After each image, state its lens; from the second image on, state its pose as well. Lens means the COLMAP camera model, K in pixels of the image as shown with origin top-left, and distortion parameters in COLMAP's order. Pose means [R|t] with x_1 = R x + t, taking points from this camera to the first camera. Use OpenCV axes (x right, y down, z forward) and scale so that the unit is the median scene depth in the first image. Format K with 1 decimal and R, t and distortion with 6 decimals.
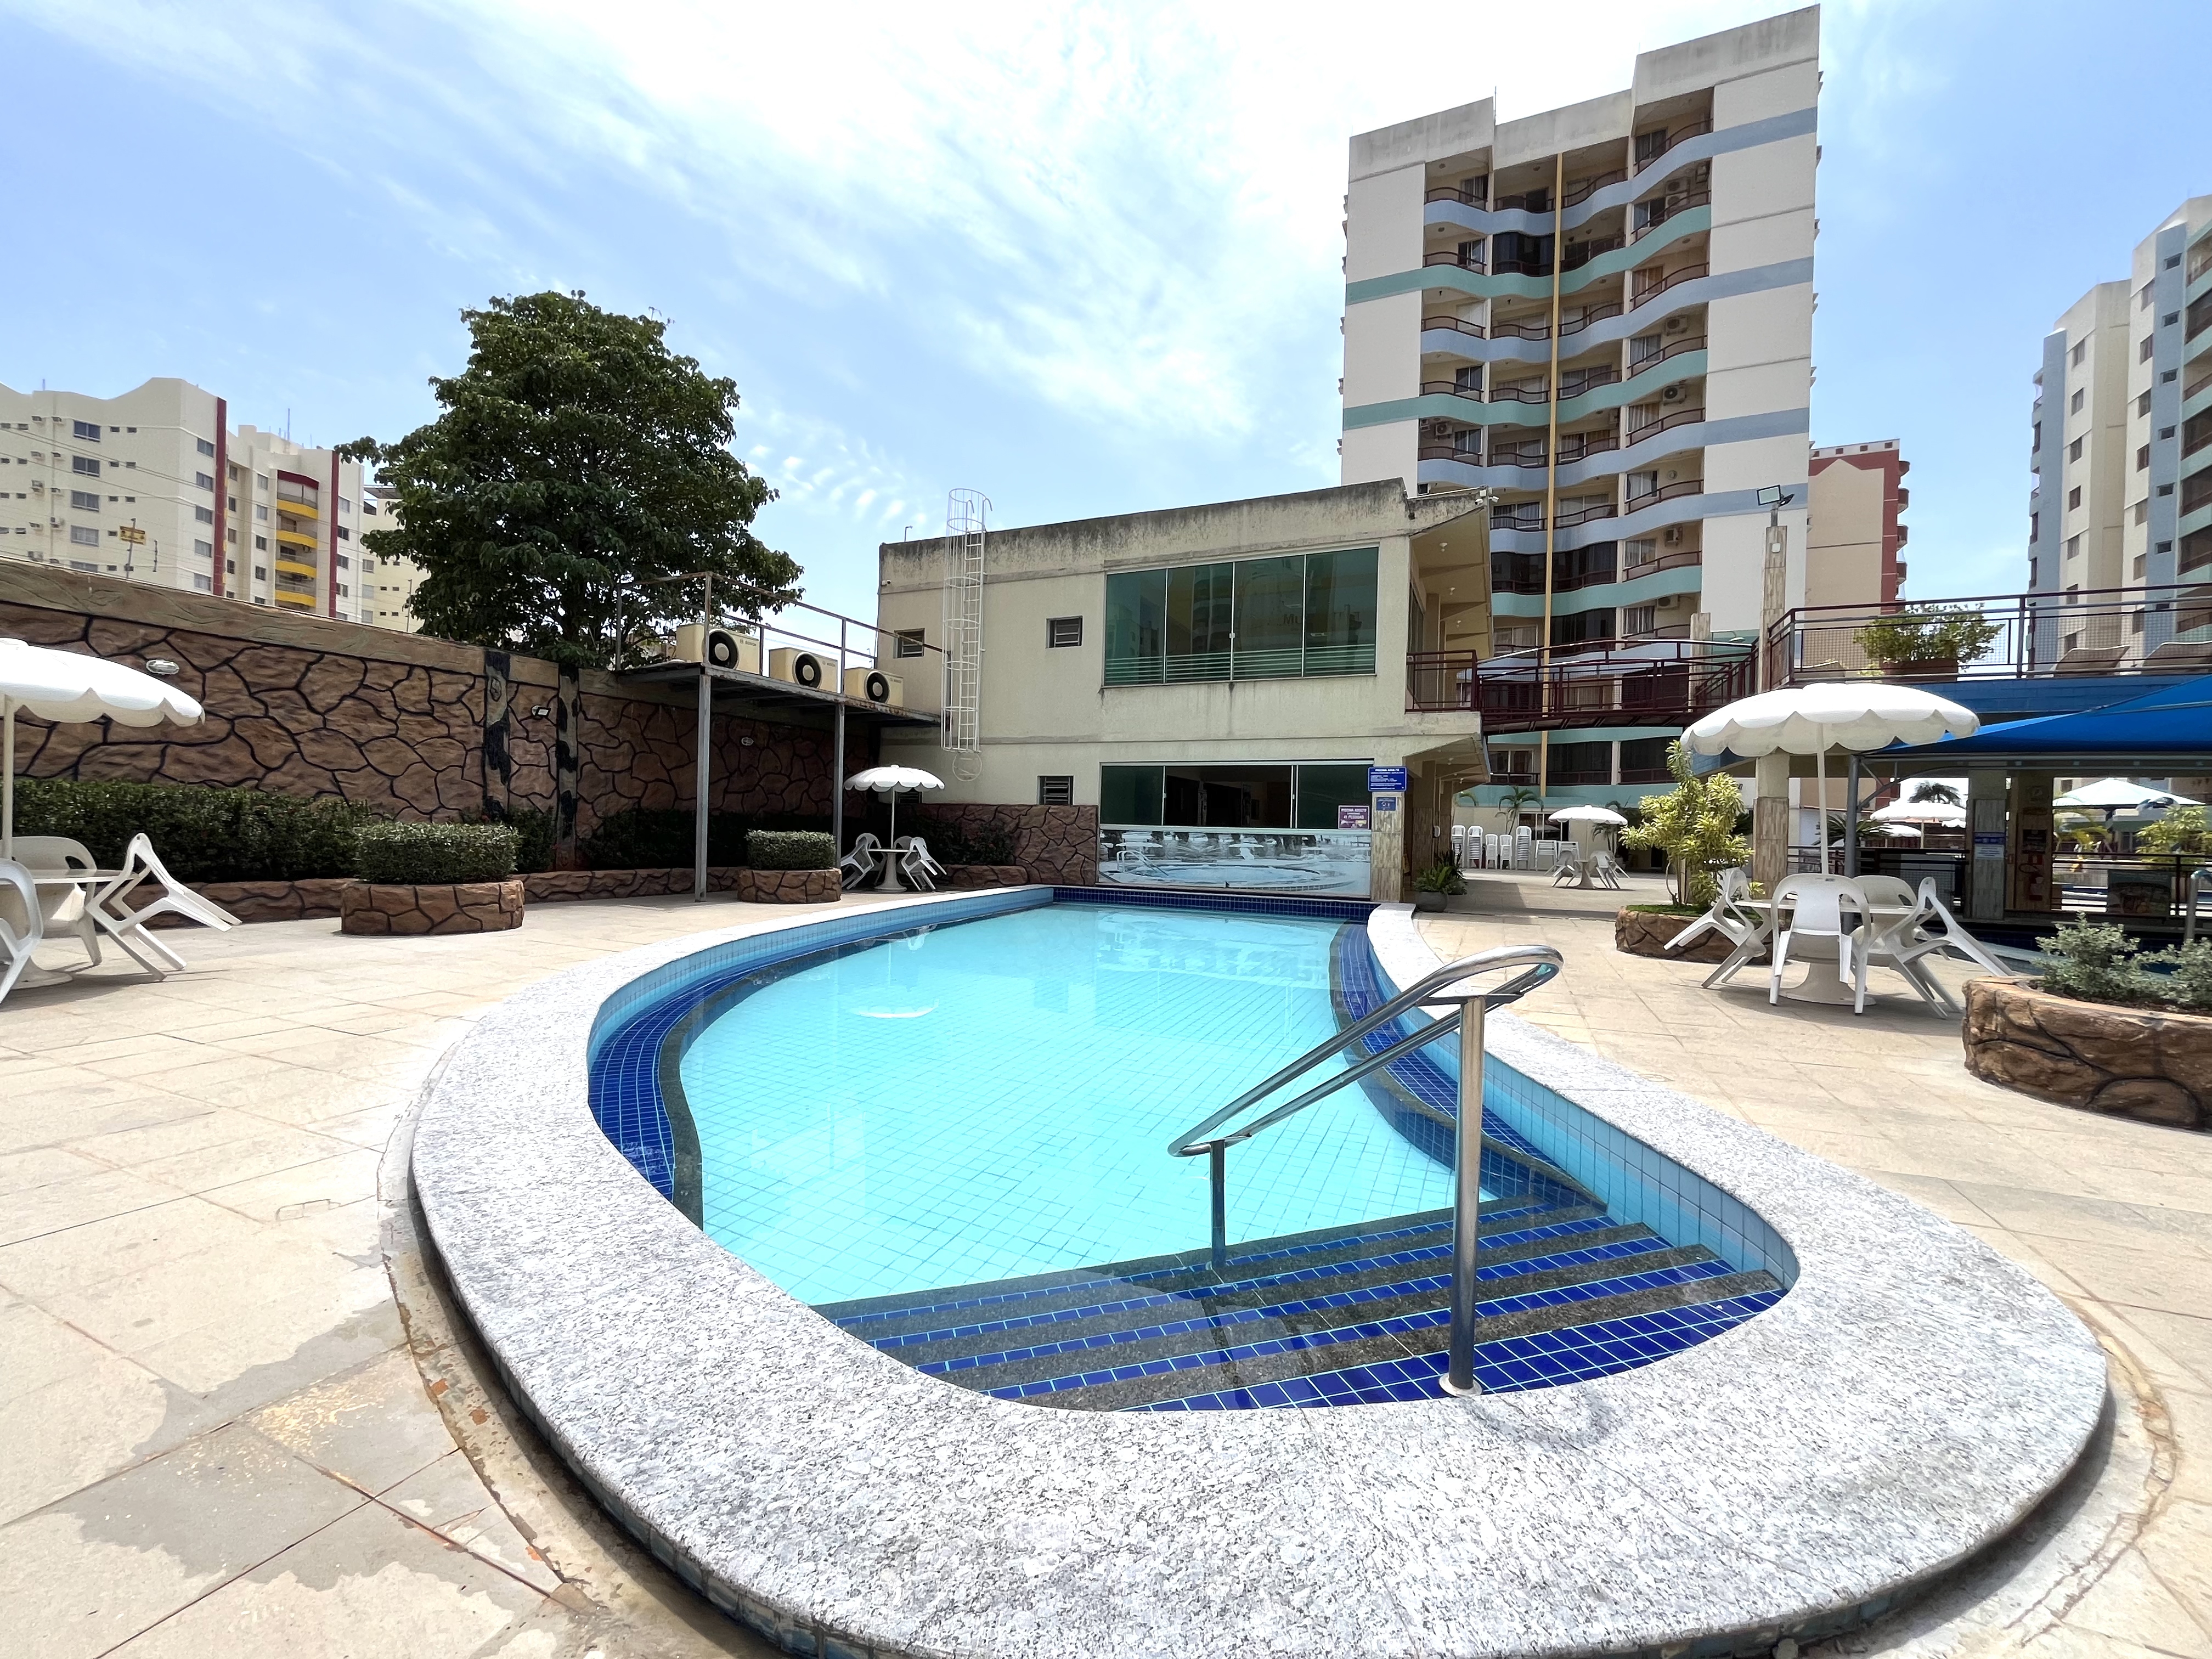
lens RADIAL K [[900.3, 0, 1104.0], [0, 900.3, 830.9], [0, 0, 1]] dist [-0.003421, 0.000826]
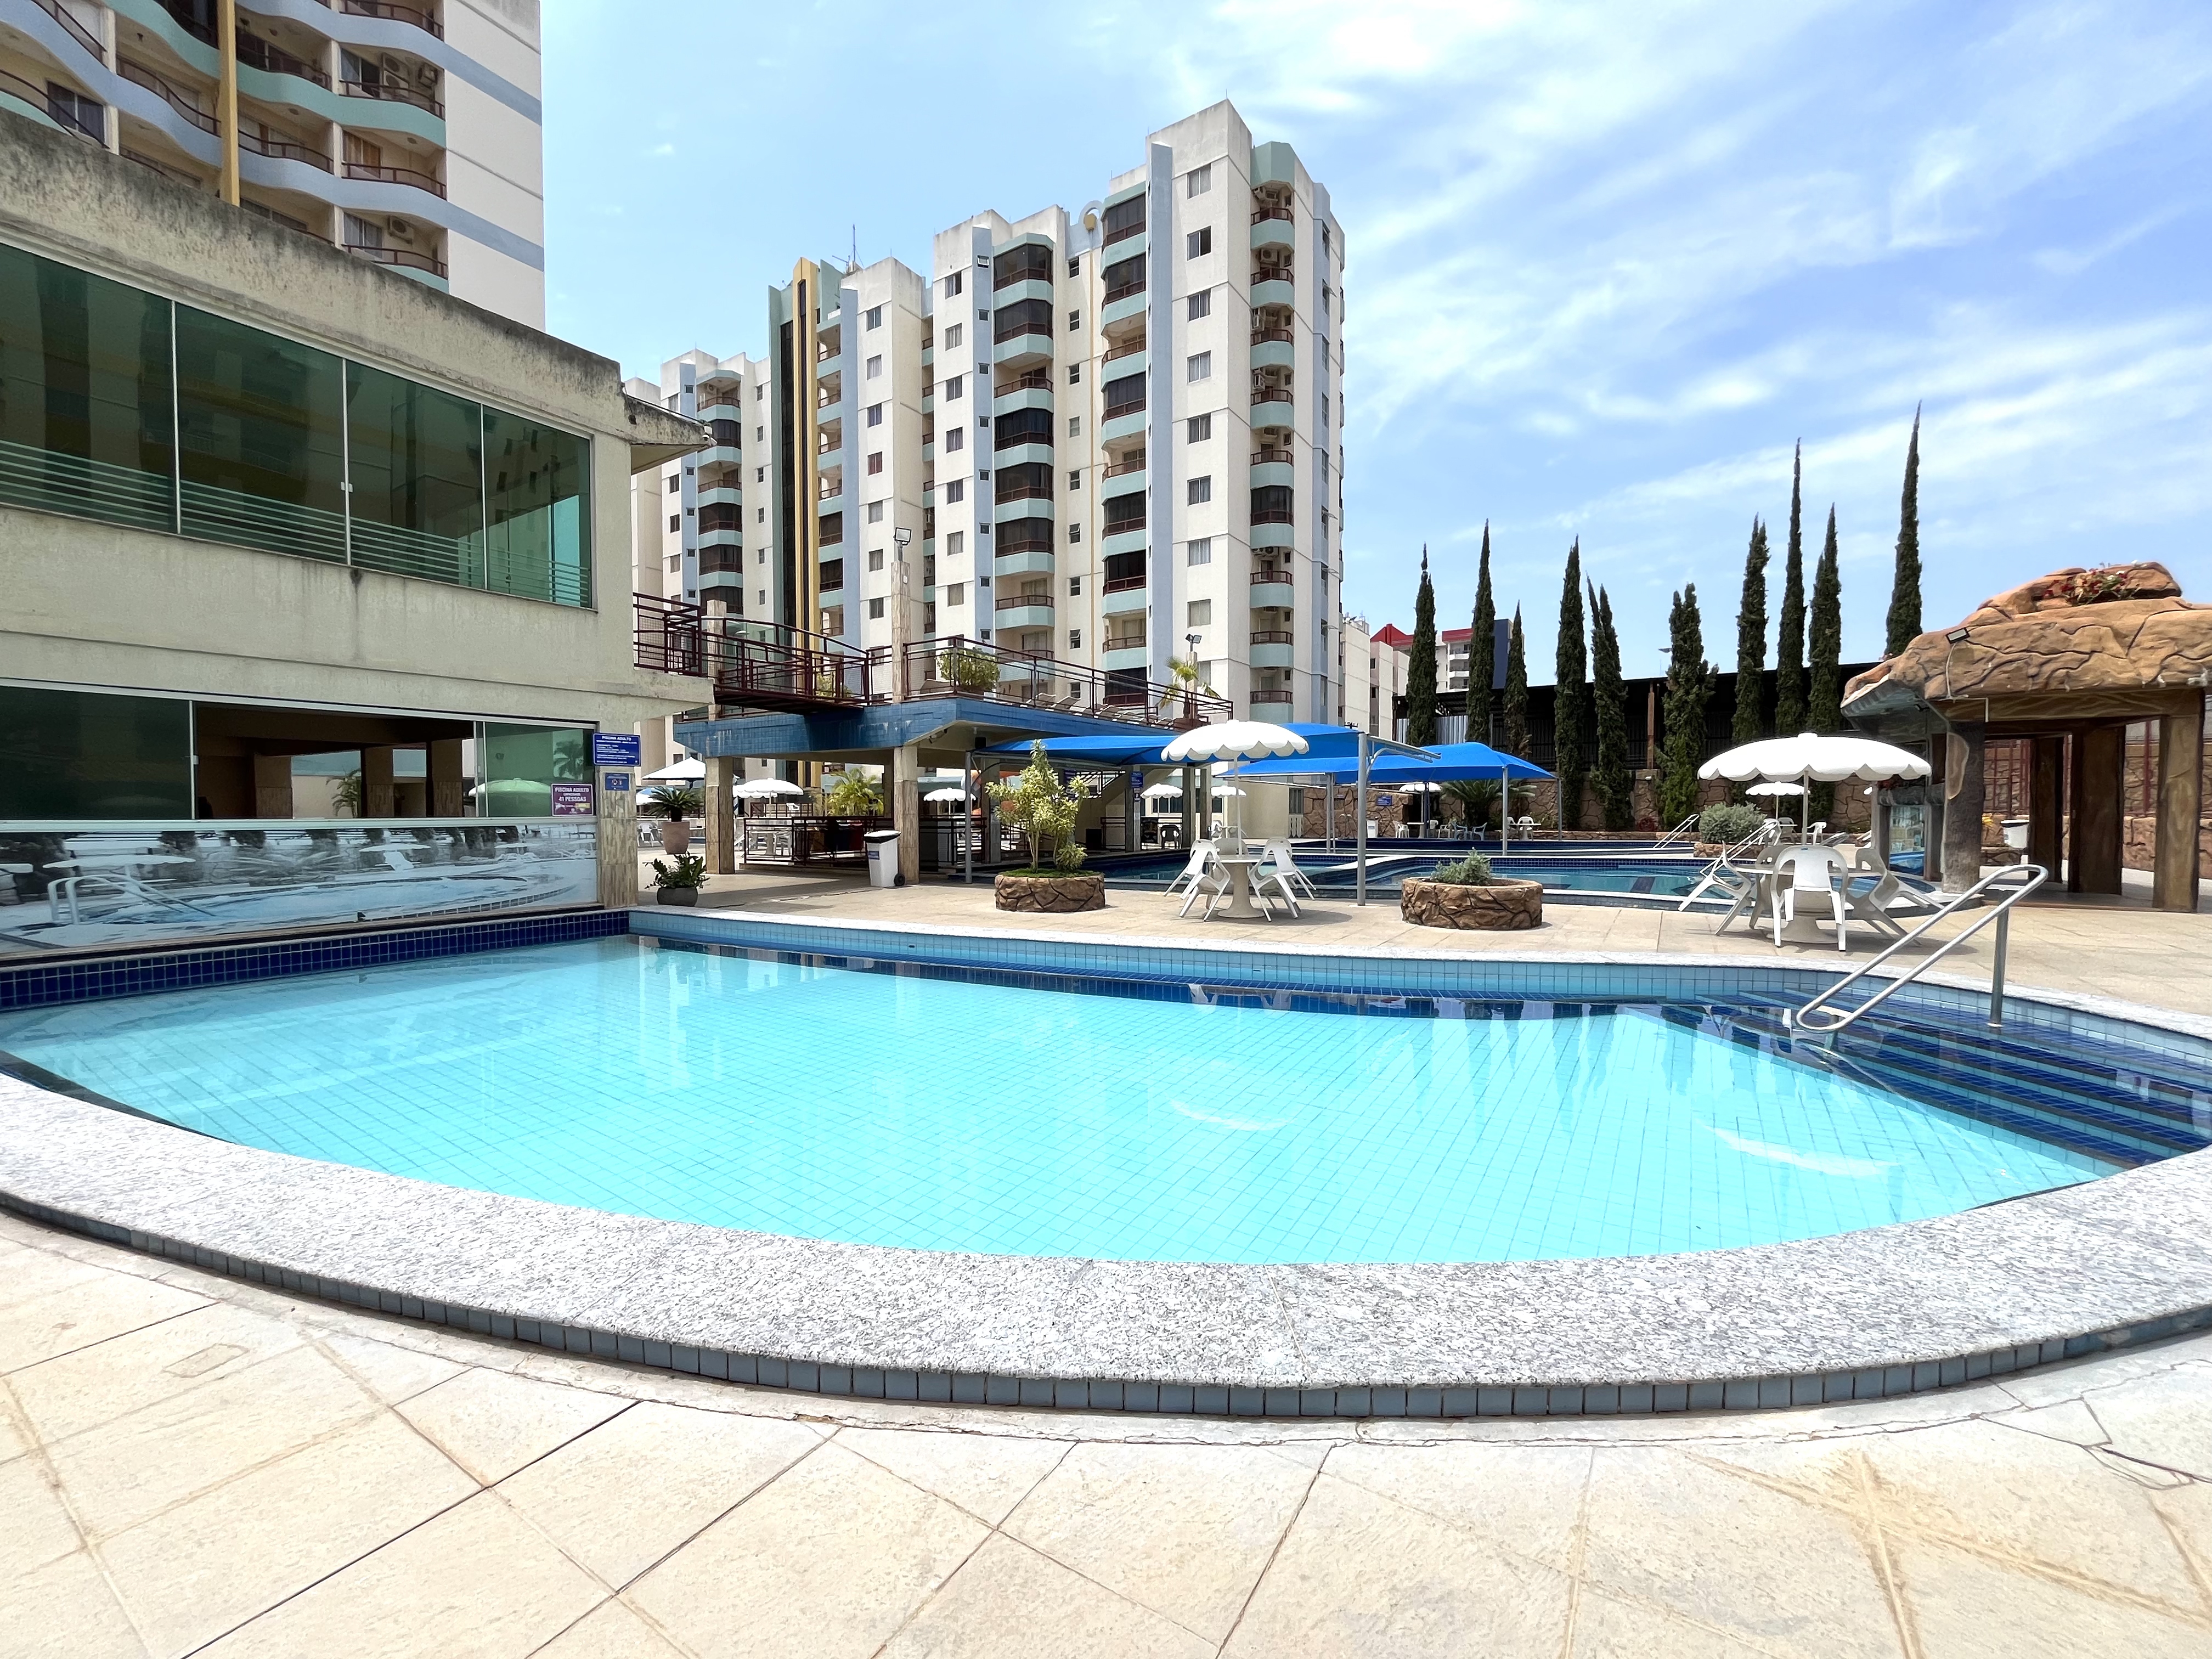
lens RADIAL K [[900.3, 0, 1104.0], [0, 900.3, 827.7], [0, 0, 1]] dist [-0.003421, 0.000826]
pose [[0.155868, -0.044522, 0.986774, -0.358918], [0.008850, 0.999007, 0.043676, -0.019115], [-0.987738, 0.001925, 0.156107, 0.426159]]
